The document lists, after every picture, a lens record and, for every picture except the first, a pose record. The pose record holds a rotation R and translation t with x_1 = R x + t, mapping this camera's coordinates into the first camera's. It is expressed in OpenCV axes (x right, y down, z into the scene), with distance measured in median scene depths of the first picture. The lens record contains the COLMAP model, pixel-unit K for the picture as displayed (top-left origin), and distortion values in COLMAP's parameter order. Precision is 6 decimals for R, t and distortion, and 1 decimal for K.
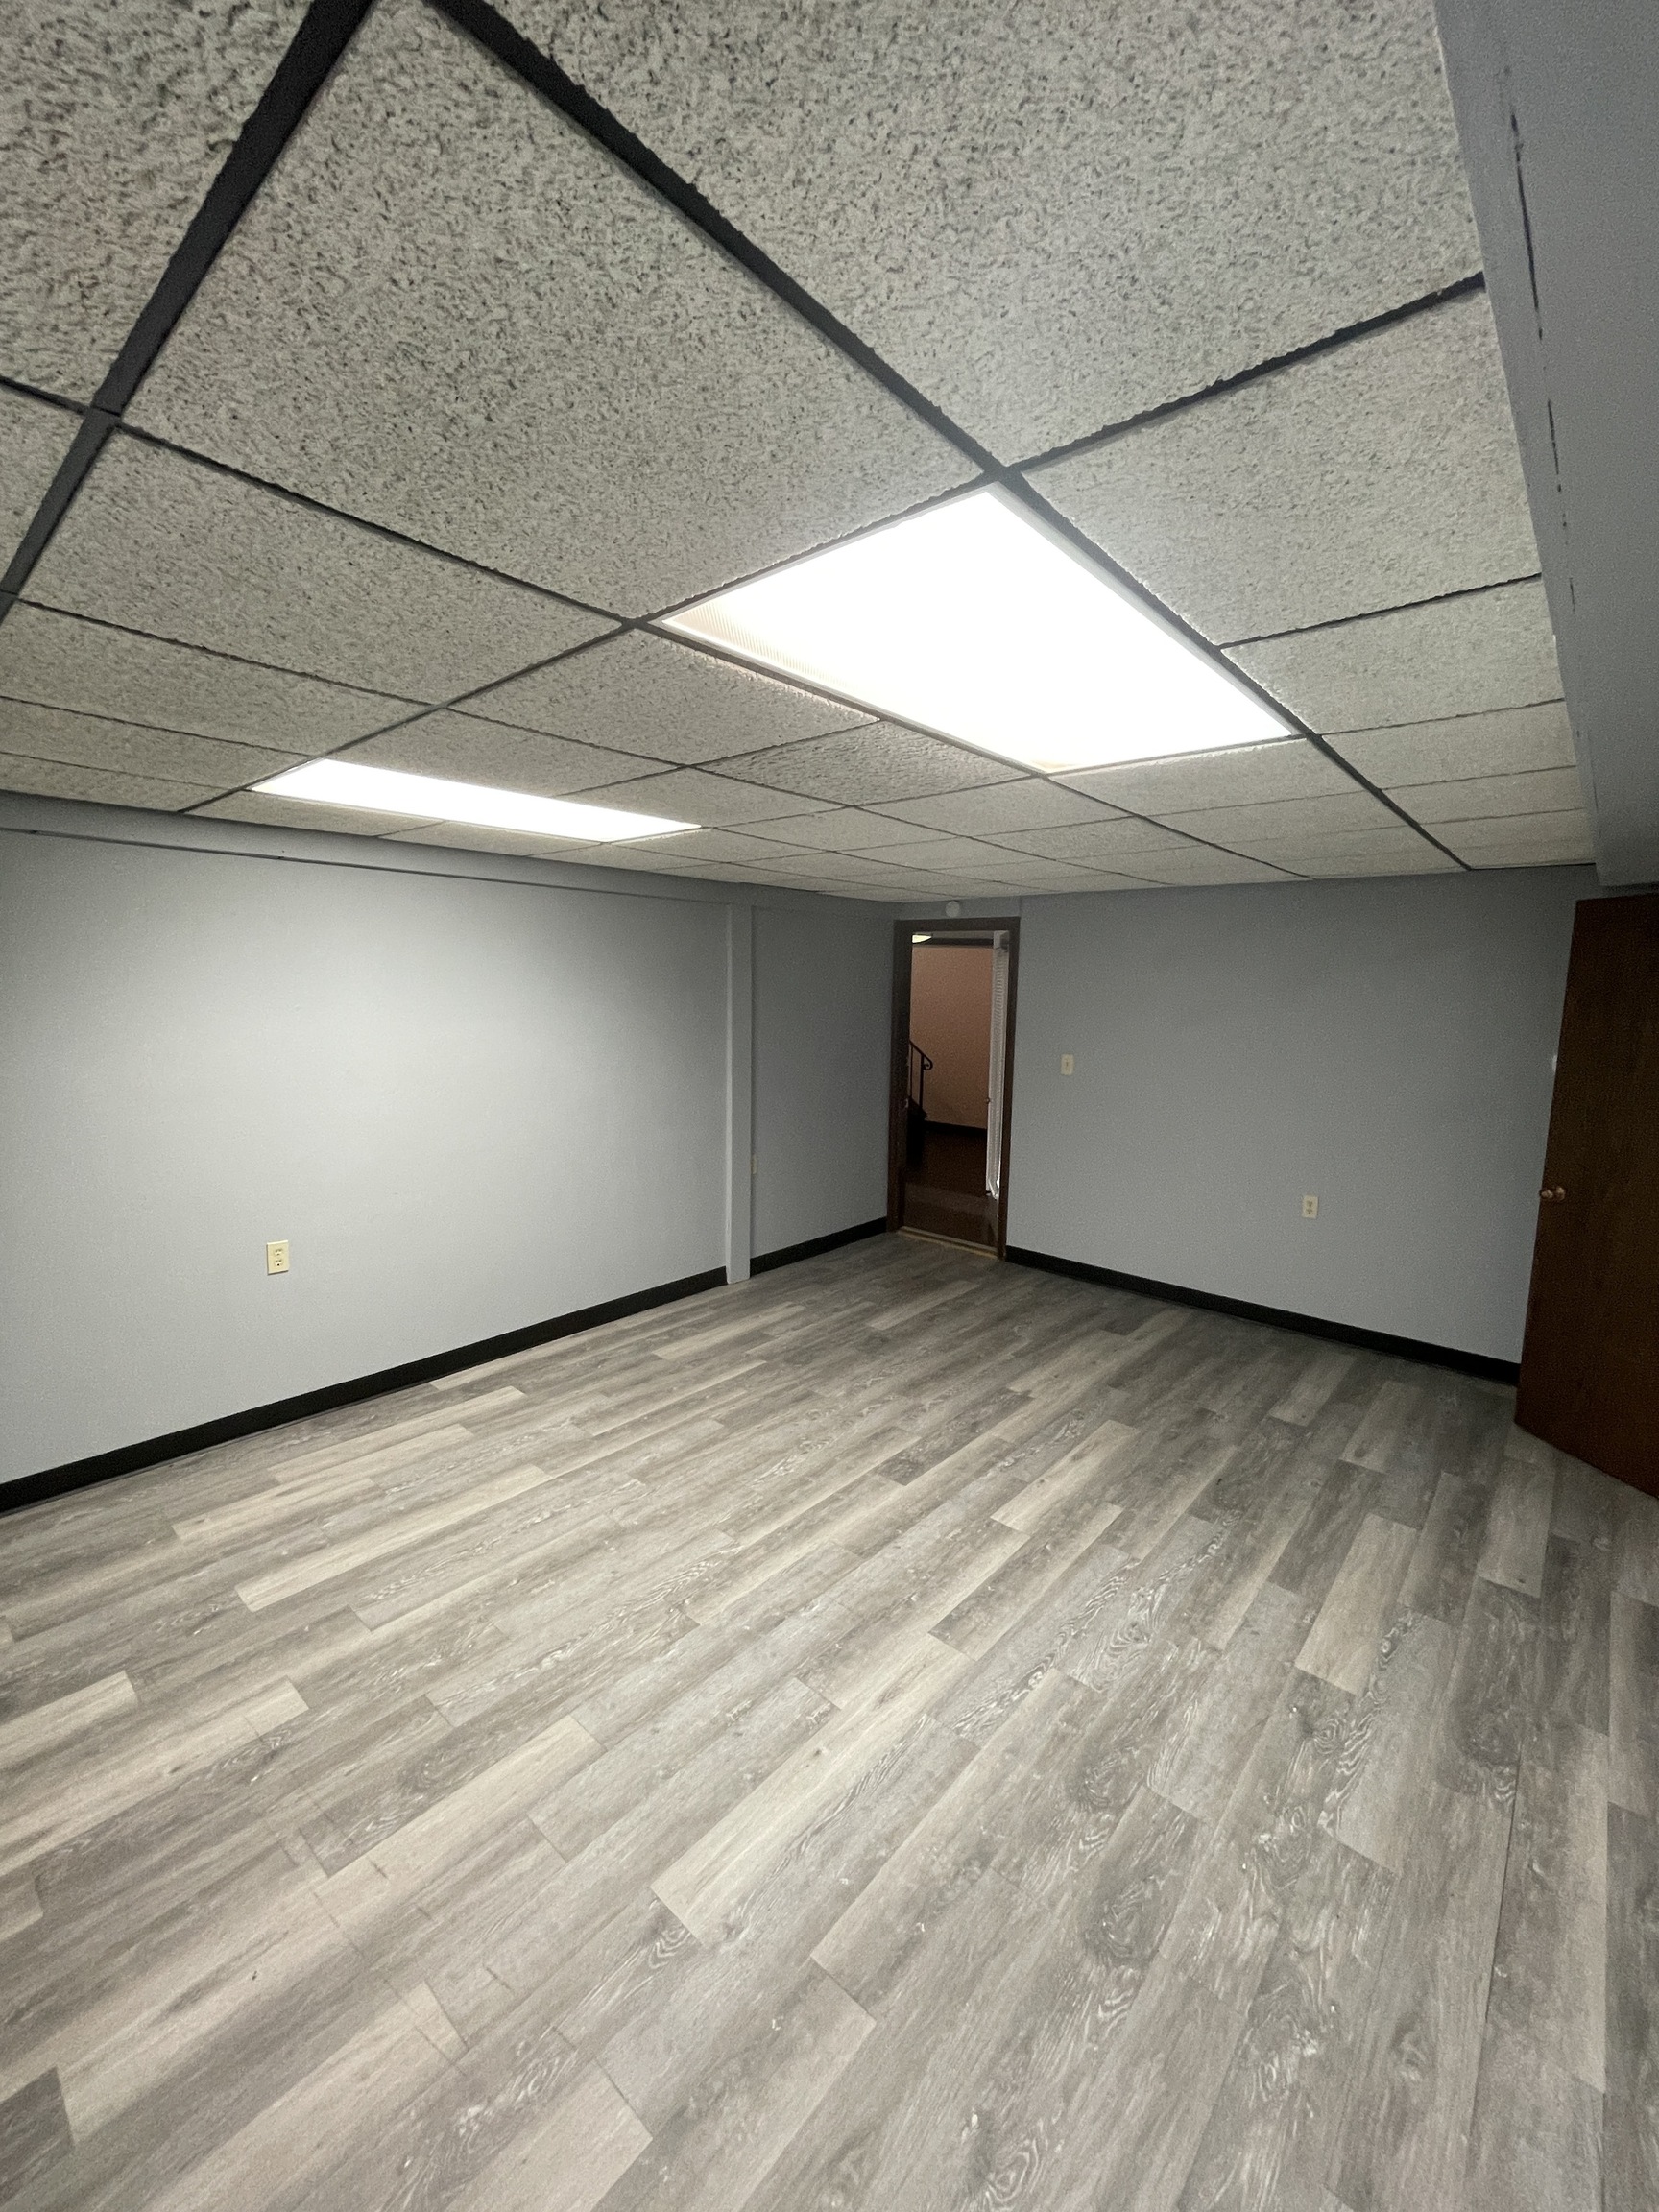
lens RADIAL K [[896.0, 0, 827.7], [0, 896.0, 1104.5], [0, 0, 1]] dist [-0.001193, -0.000013]
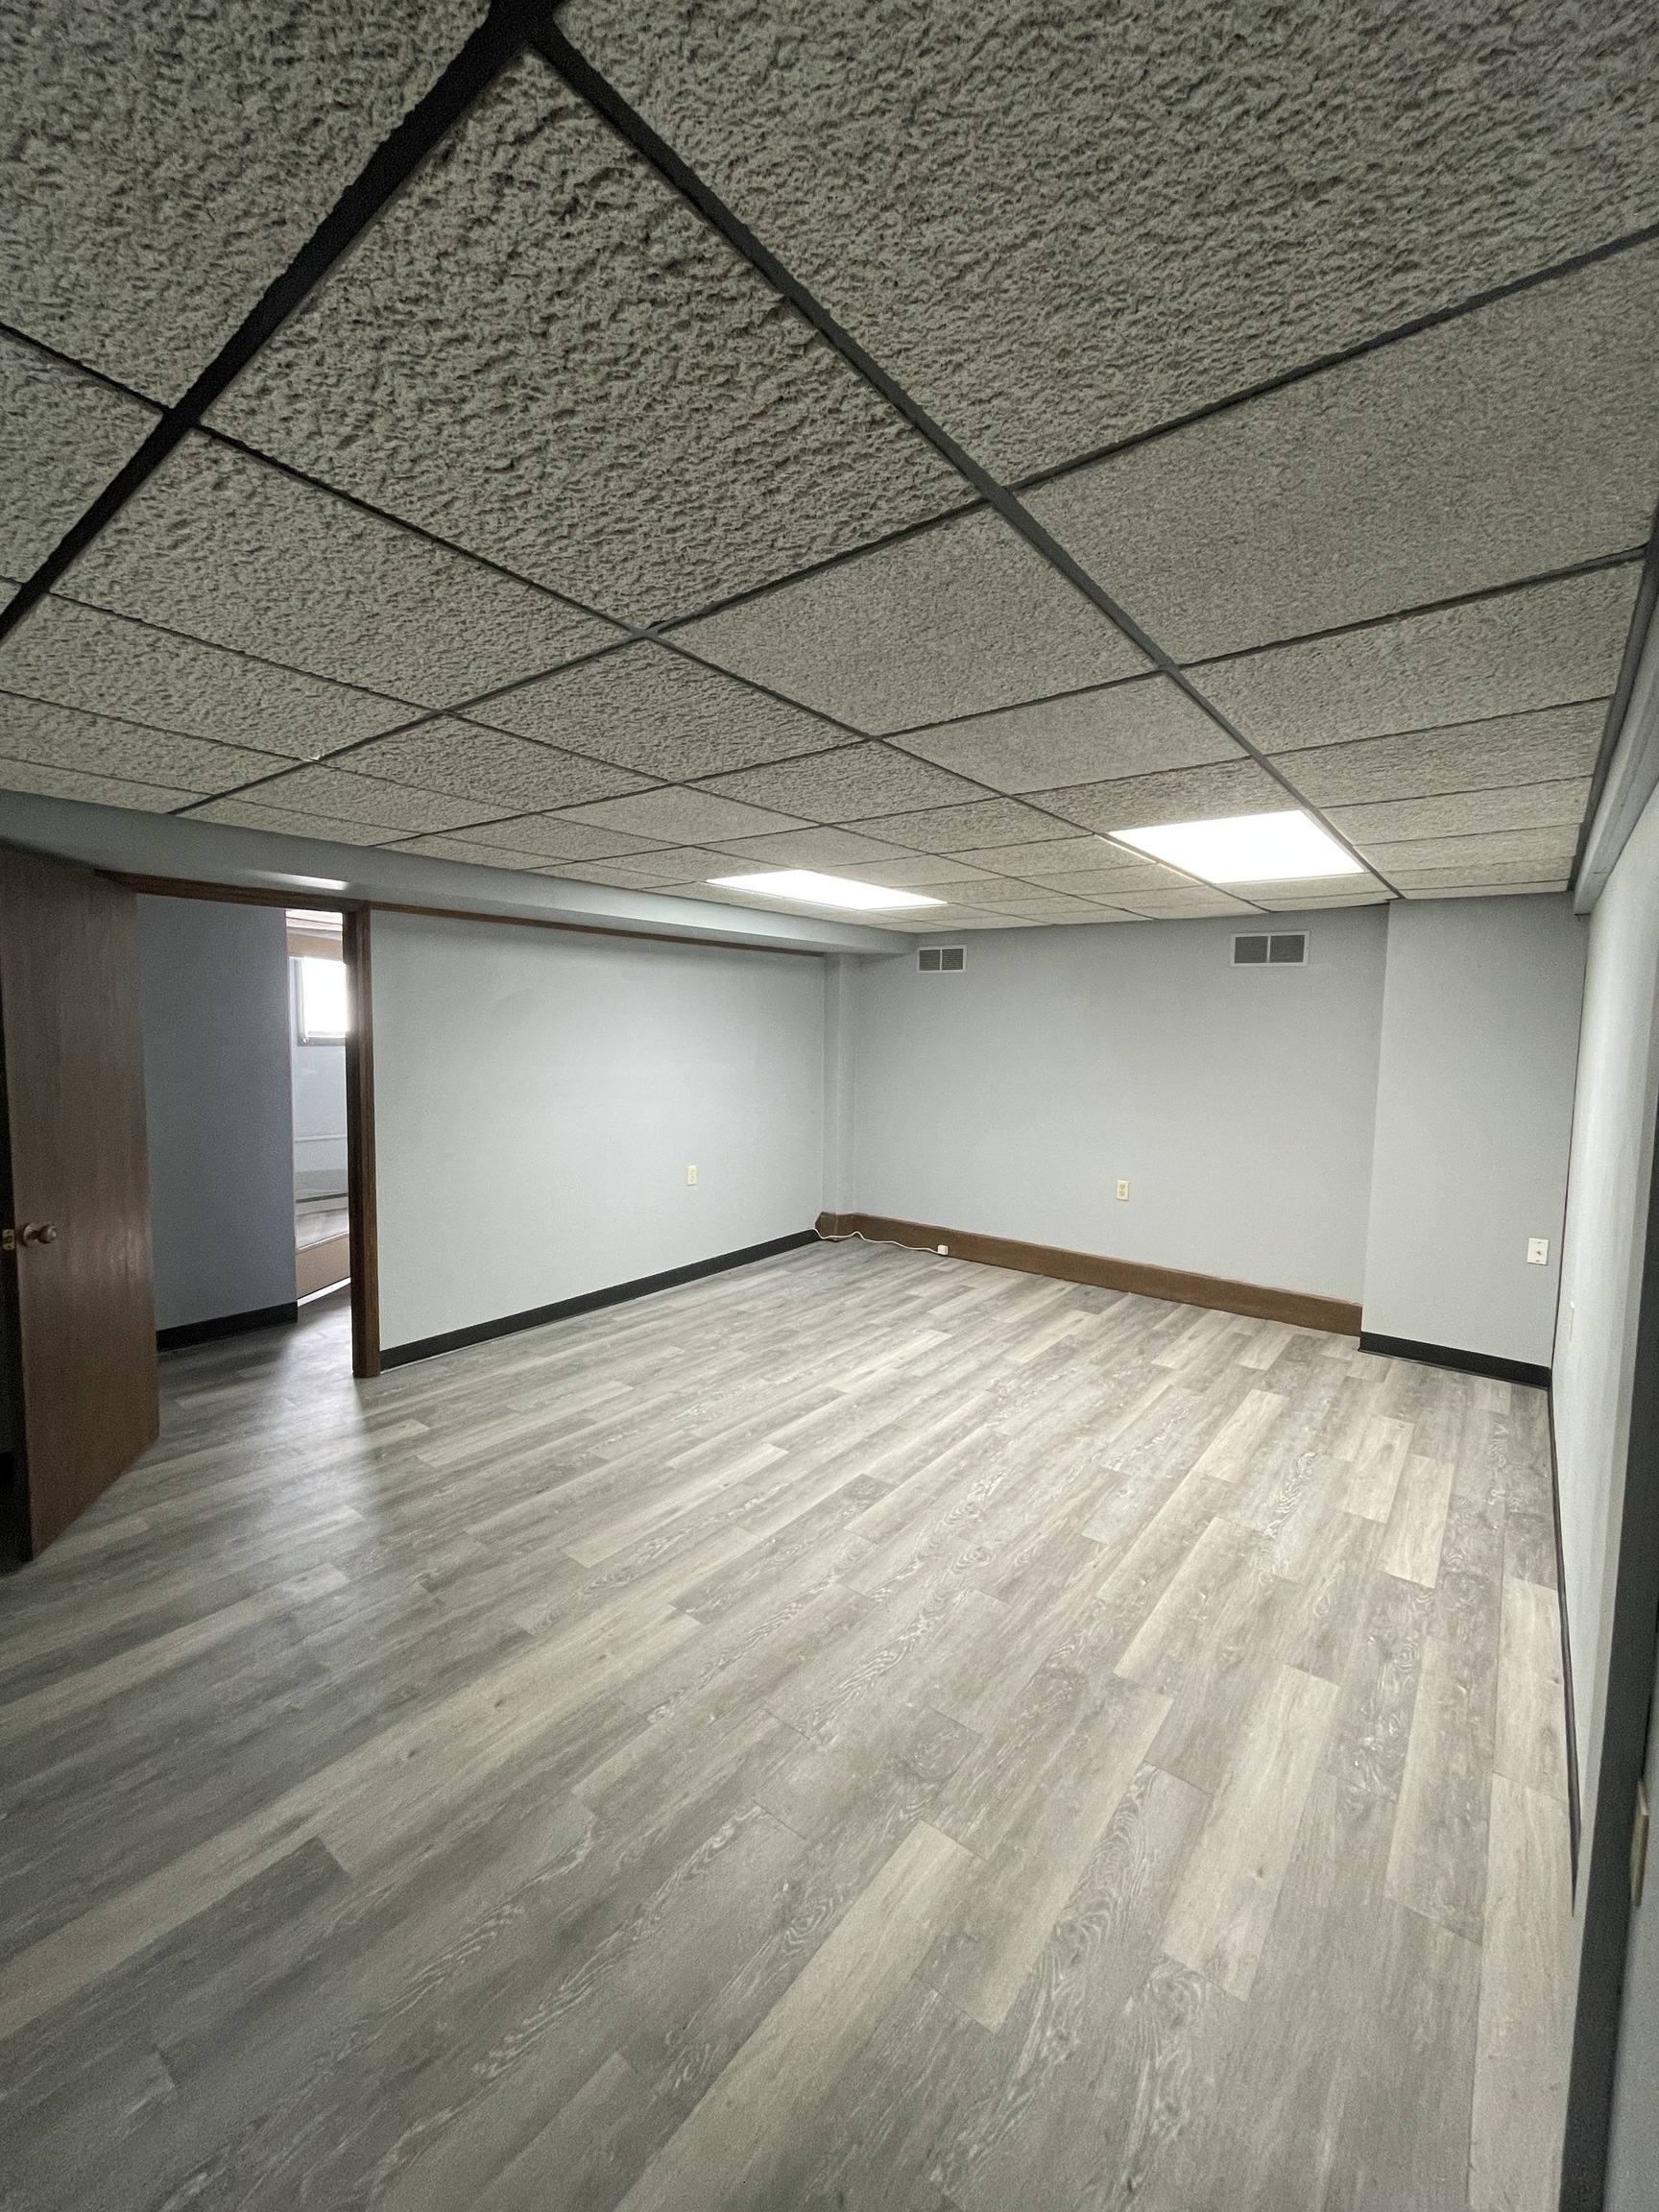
lens RADIAL K [[896.0, 0, 828.4], [0, 896.0, 1097.5], [0, 0, 1]] dist [-0.001193, -0.000013]
pose [[-0.997995, -0.027706, -0.056913, 0.220480], [-0.039565, 0.974873, 0.219218, -0.256798], [0.049409, 0.221031, -0.974014, 2.146519]]
